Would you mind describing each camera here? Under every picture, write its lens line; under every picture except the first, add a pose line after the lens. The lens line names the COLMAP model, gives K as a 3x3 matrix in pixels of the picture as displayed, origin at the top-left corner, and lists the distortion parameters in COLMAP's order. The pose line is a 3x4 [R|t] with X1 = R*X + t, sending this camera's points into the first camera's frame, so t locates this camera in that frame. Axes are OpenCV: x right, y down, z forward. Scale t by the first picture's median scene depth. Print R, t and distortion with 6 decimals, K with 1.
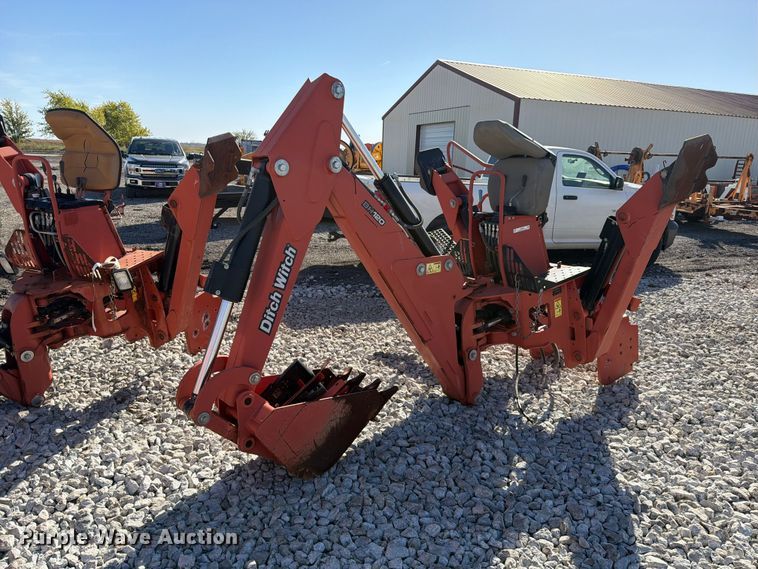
lens RADIAL K [[569.6, 0, 382.6], [0, 569.6, 283.2], [0, 0, 1]] dist [0.046286, -0.041546]
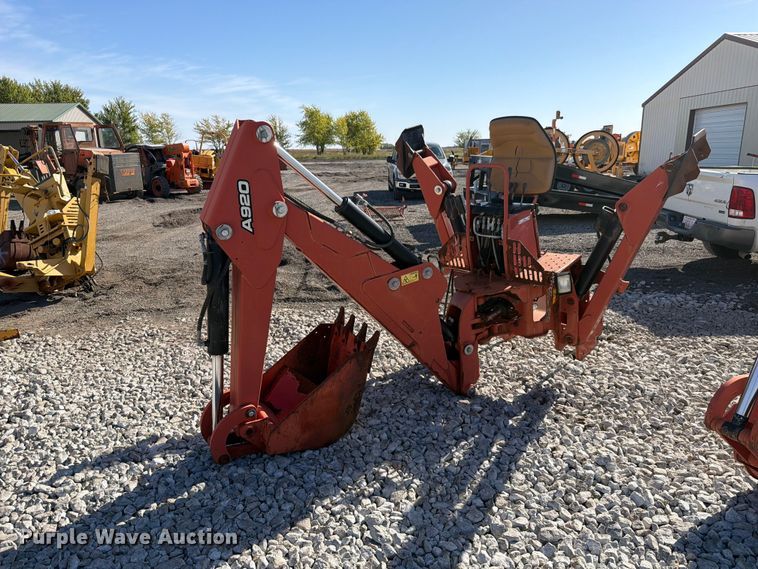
lens RADIAL K [[569.6, 0, 375.3], [0, 569.6, 284.4], [0, 0, 1]] dist [0.046286, -0.041546]
pose [[0.924113, 0.042562, -0.379742, -0.352207], [-0.040570, 0.999089, 0.013253, -0.003299], [0.379960, 0.003159, 0.924998, -0.053227]]
